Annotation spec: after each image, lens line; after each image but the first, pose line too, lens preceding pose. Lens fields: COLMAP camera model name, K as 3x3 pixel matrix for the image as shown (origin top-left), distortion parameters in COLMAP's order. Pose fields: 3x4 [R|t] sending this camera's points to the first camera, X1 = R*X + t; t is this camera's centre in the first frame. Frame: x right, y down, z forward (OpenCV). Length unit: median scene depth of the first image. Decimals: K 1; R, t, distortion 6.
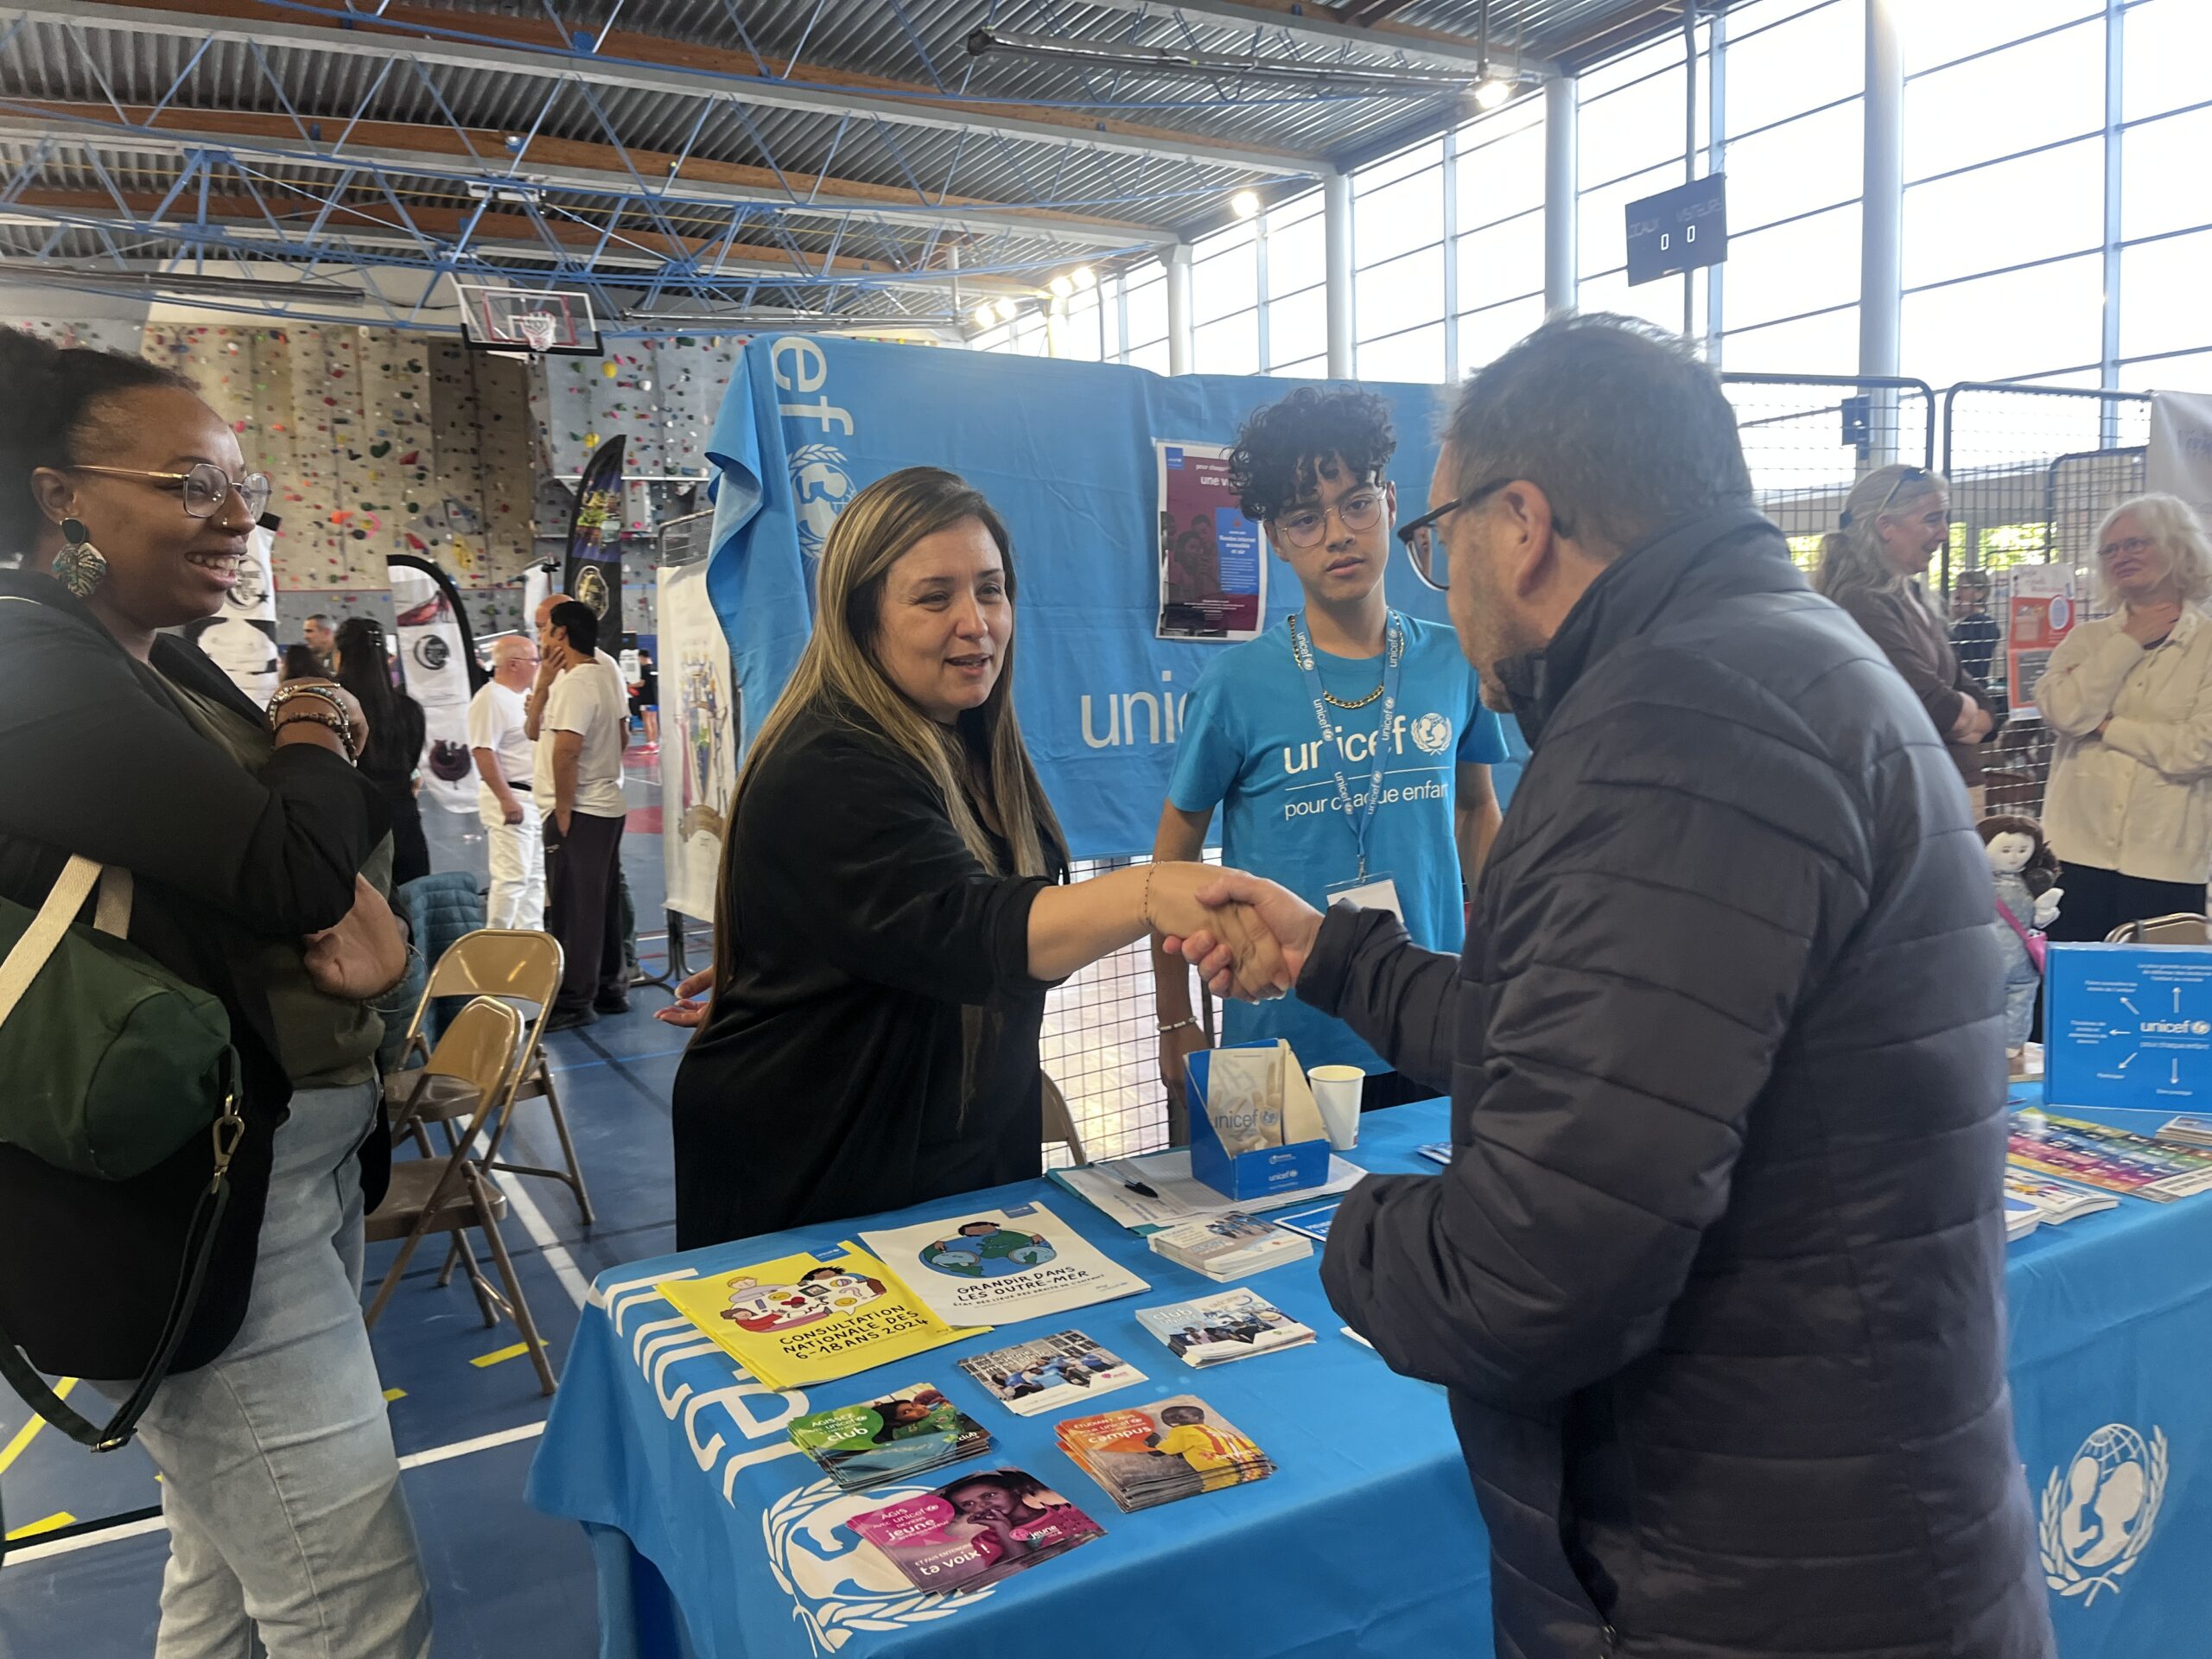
lens RADIAL K [[1676.9, 0, 1114.1], [0, 1676.9, 820.8], [0, 0, 1]] dist [0.068957, -0.087036]
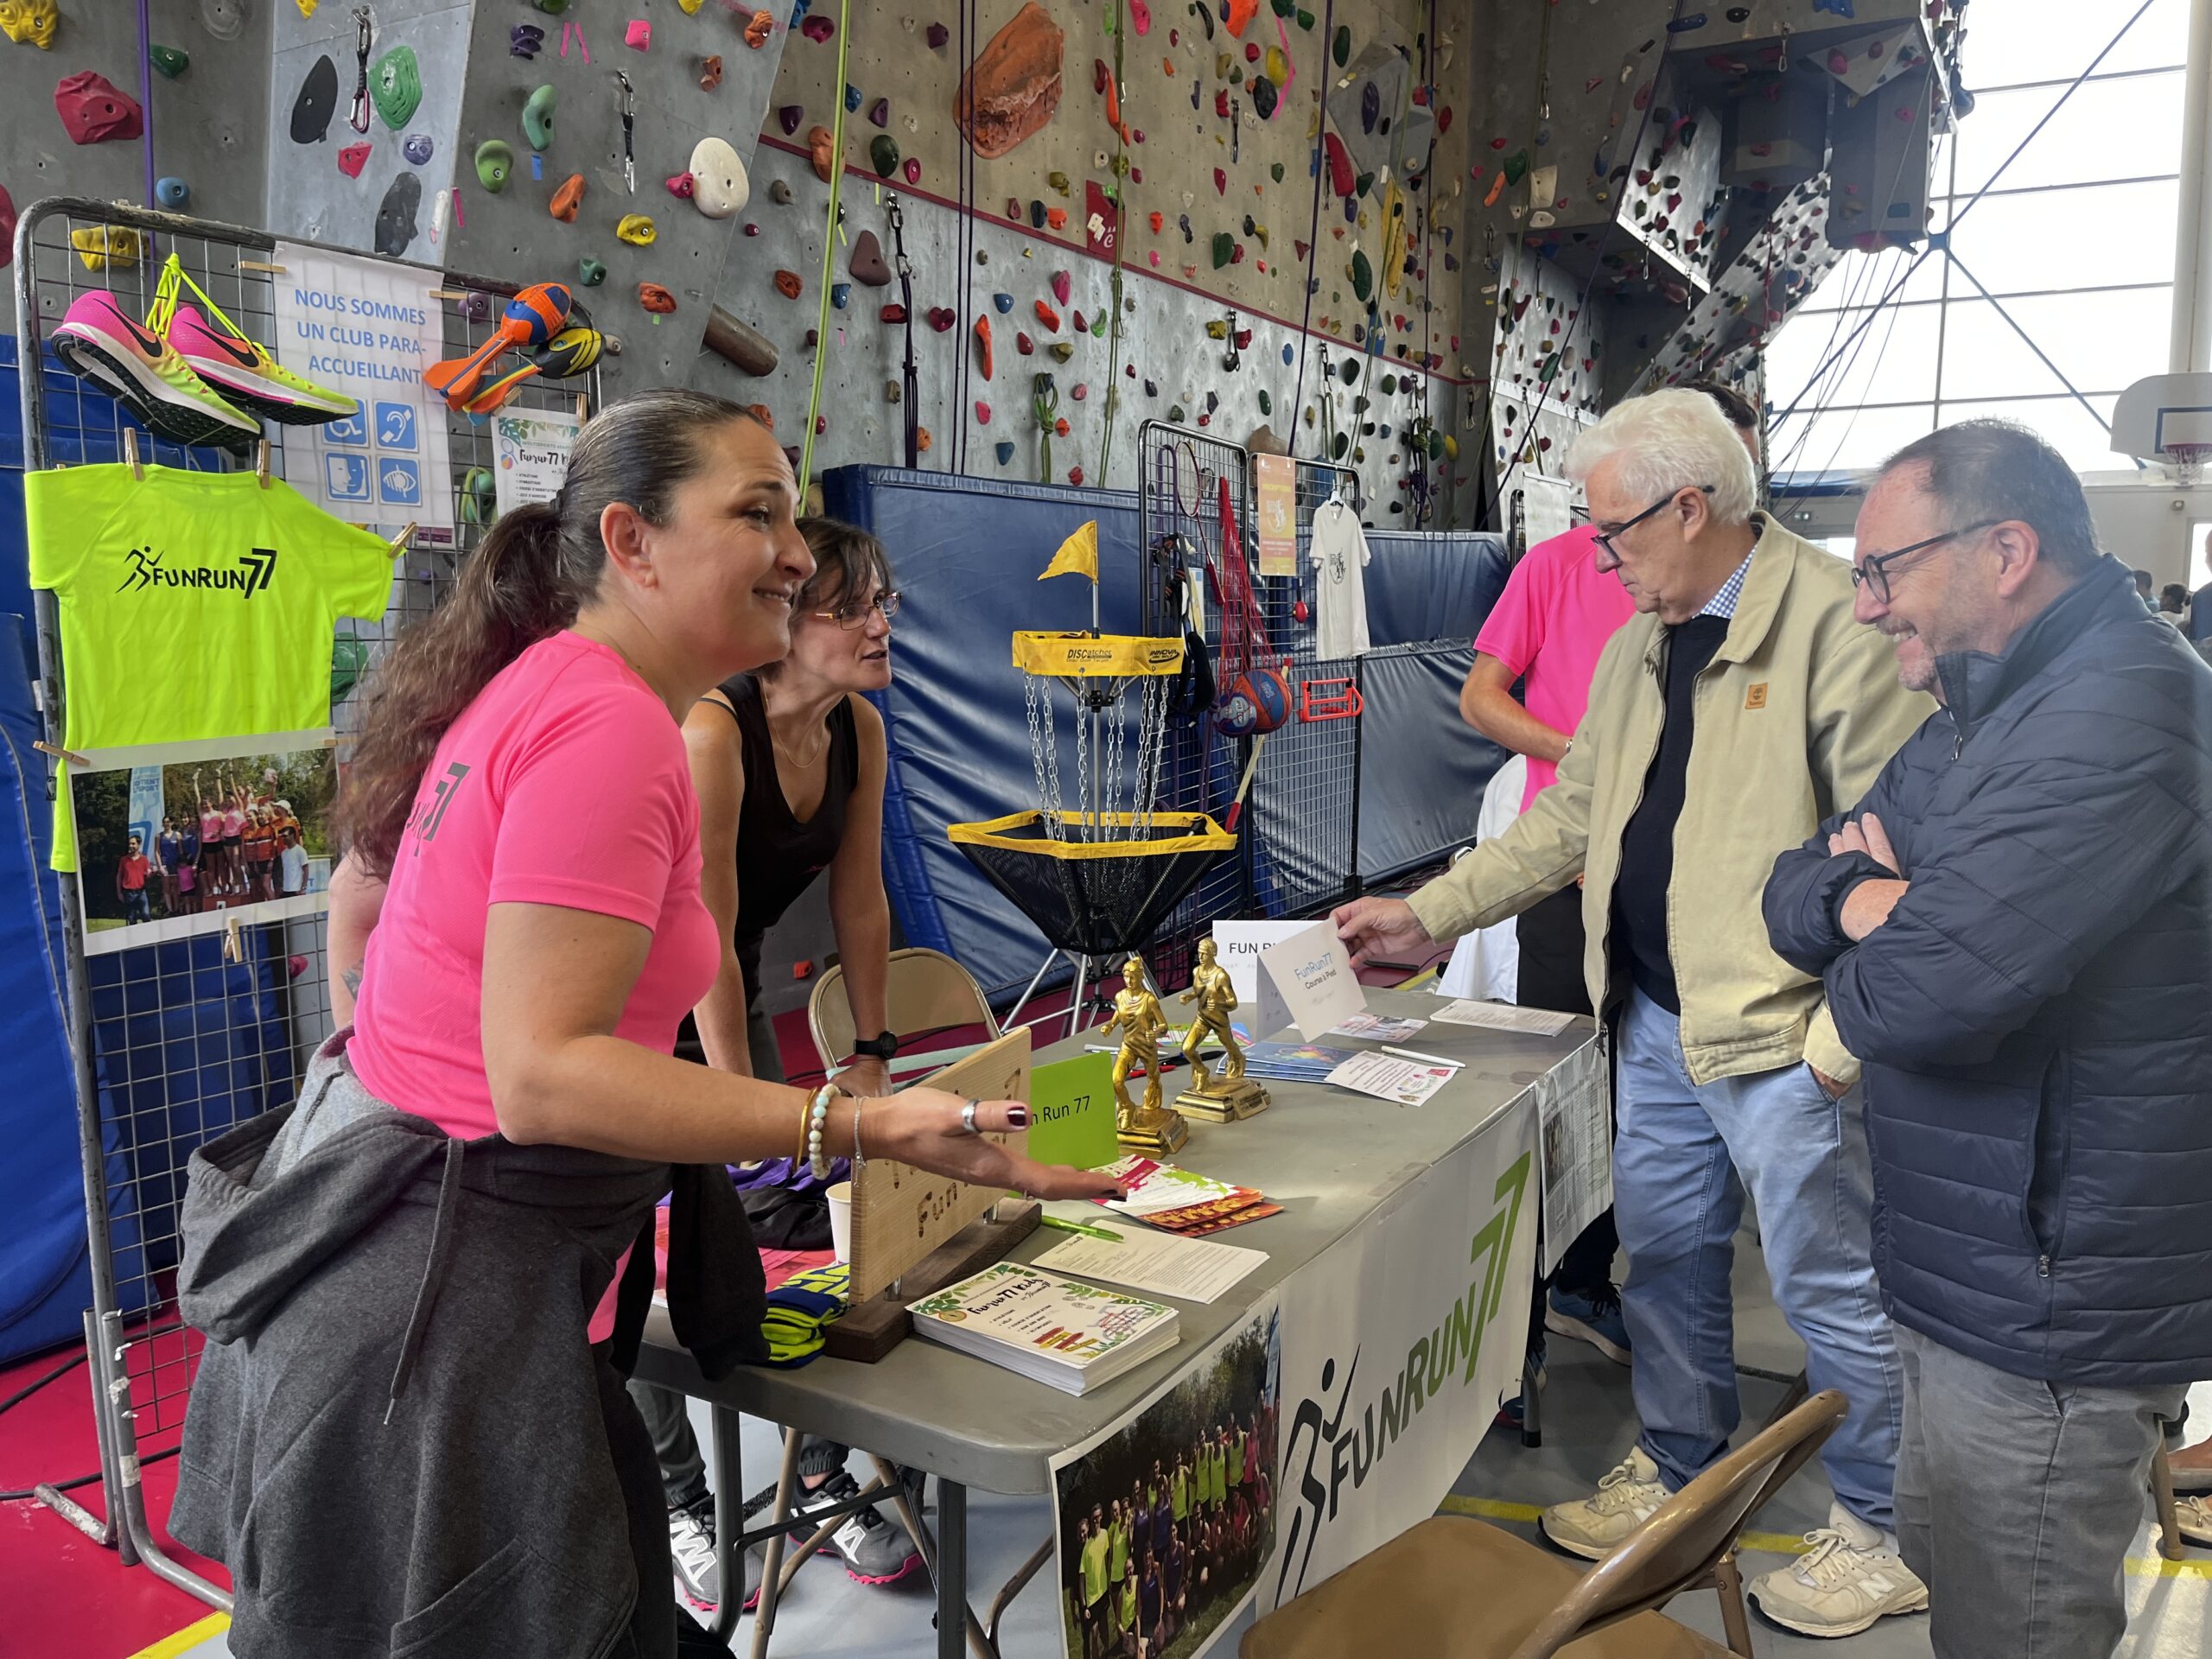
lens RADIAL K [[1676.9, 0, 1108.2], [0, 1676.9, 834.0], [0, 0, 1]] dist [0.068957, -0.087036]
pose [[0.857416, -0.028953, 0.513808, -0.610218], [0.018293, 0.999500, 0.025795, -0.060967], [-0.514298, -0.012718, 0.857517, 0.788145]]
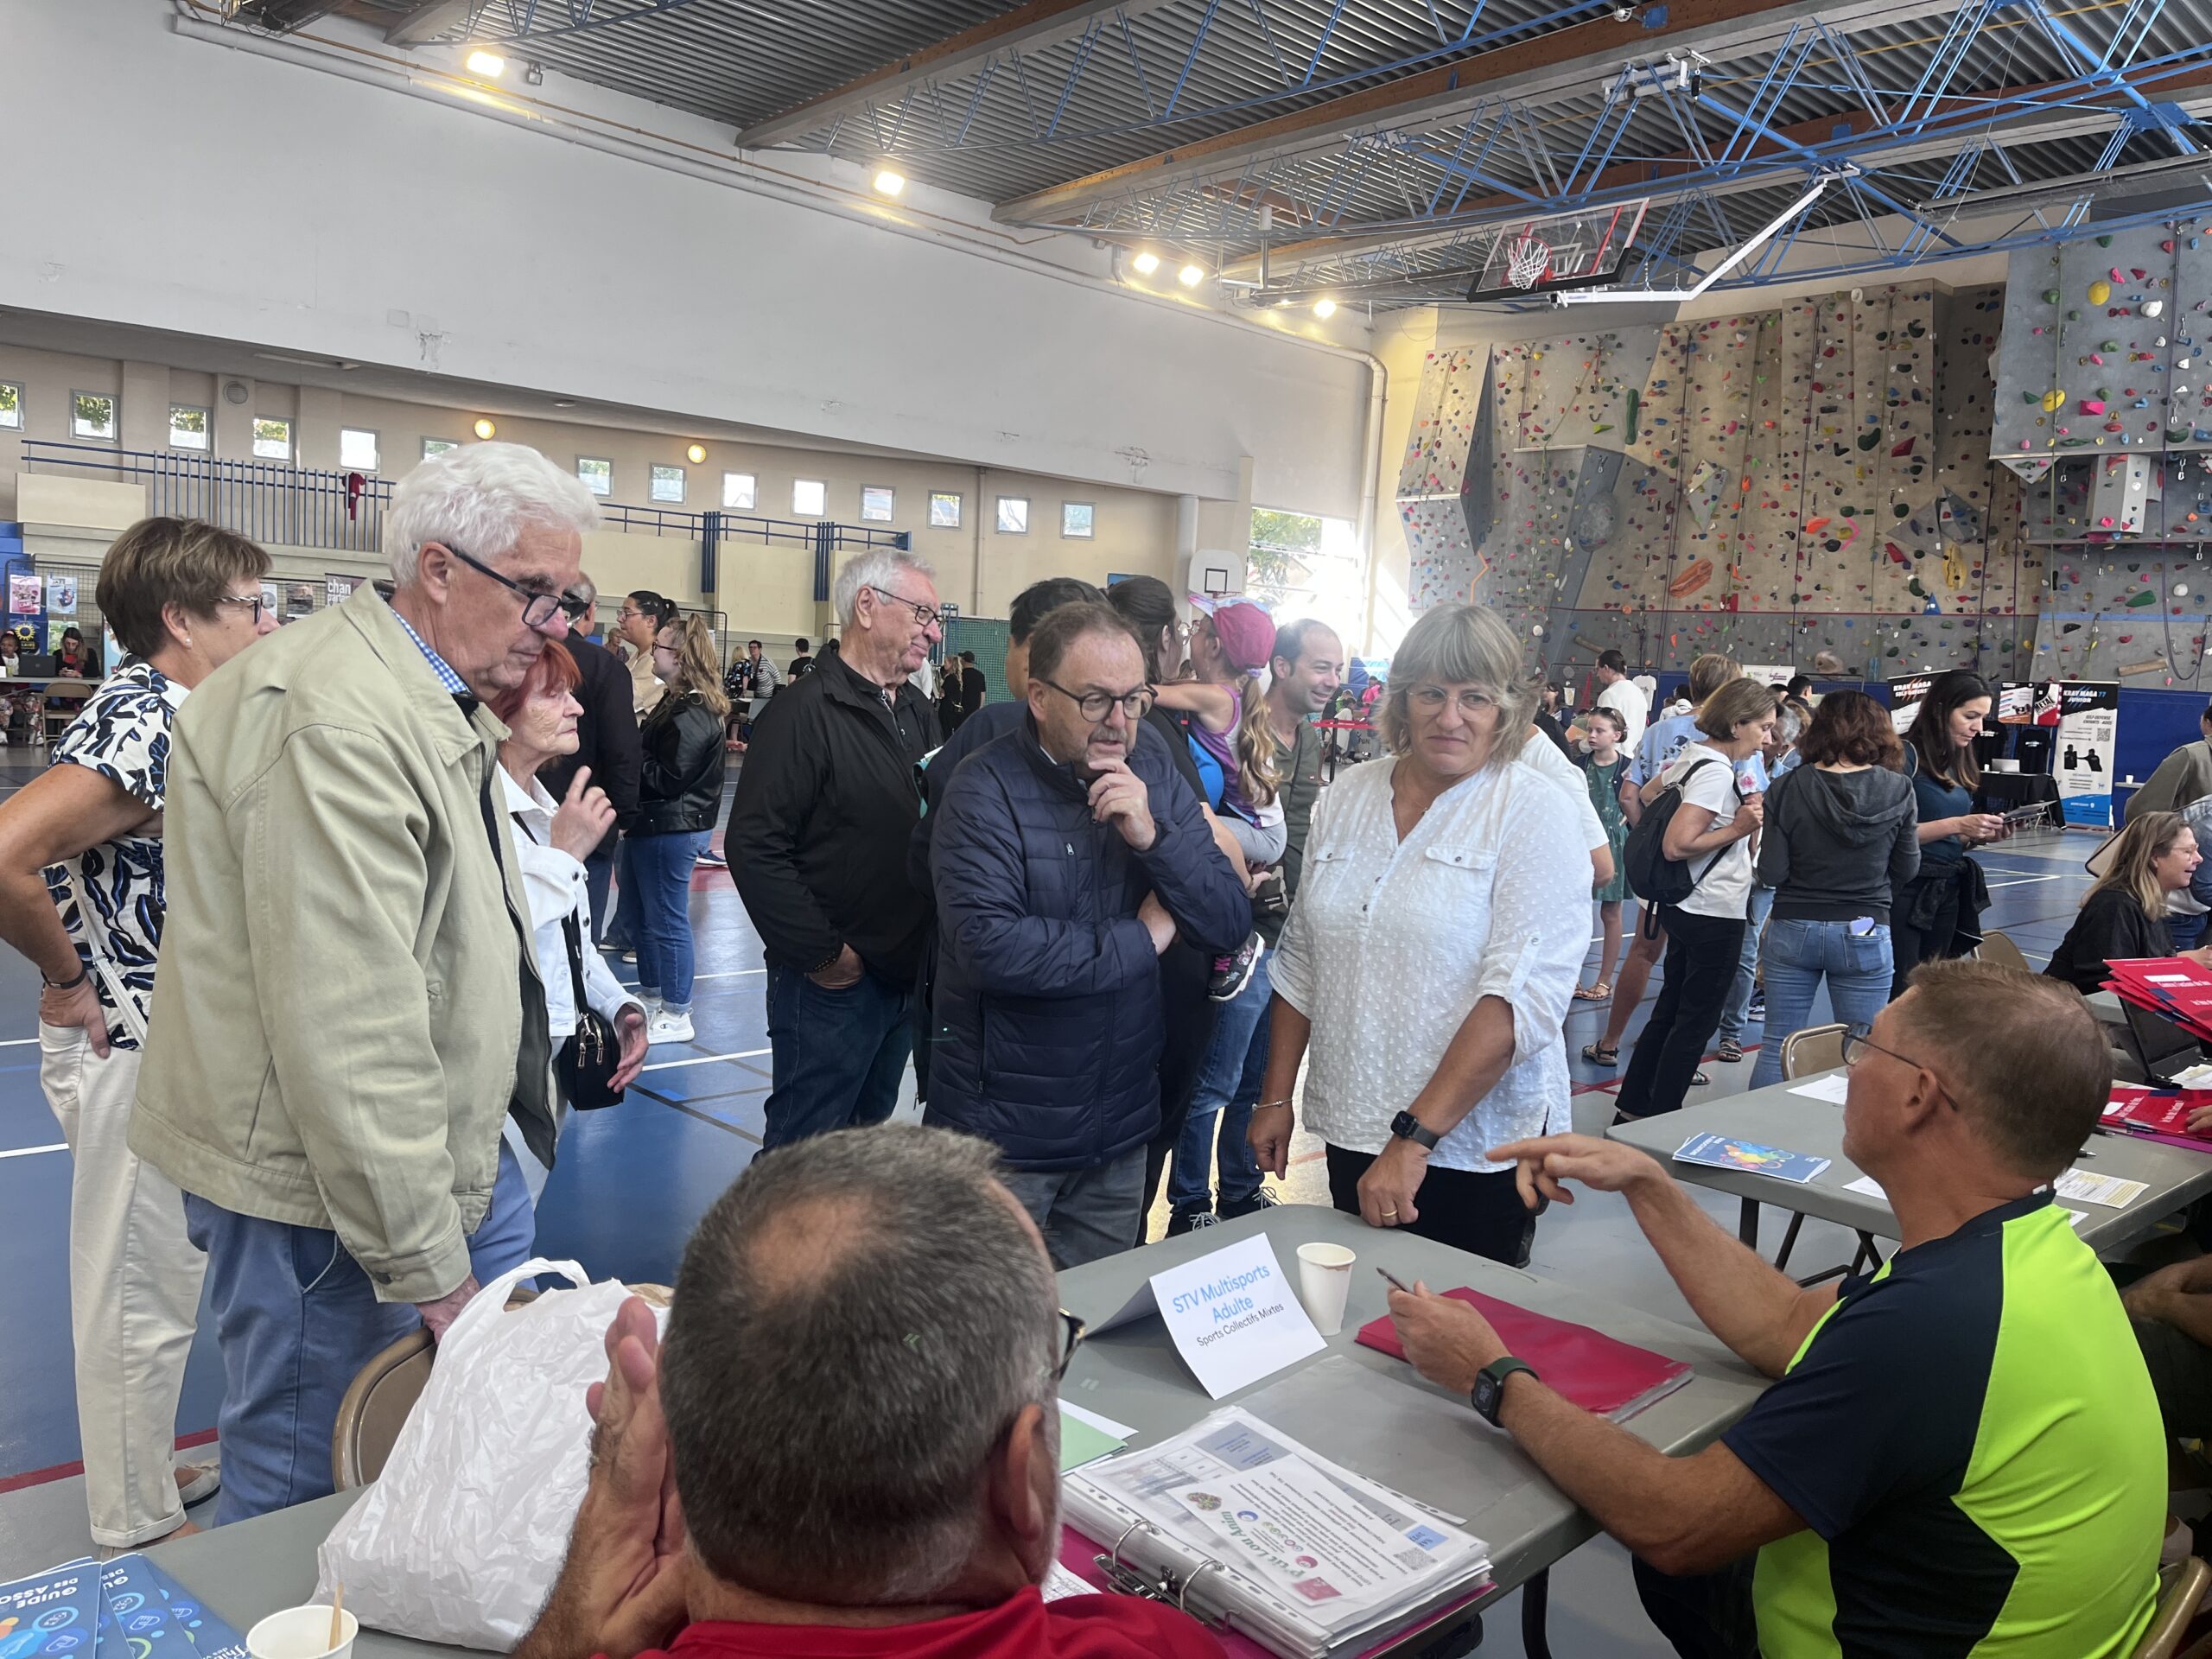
lens RADIAL K [[1676.9, 0, 1113.1], [0, 1676.9, 818.8], [0, 0, 1]] dist [0.068957, -0.087036]
pose [[0.252901, 0.138214, -0.957569, 0.275715], [-0.163763, 0.981577, 0.098428, -0.062531], [0.953532, 0.131921, 0.270876, 0.463214]]
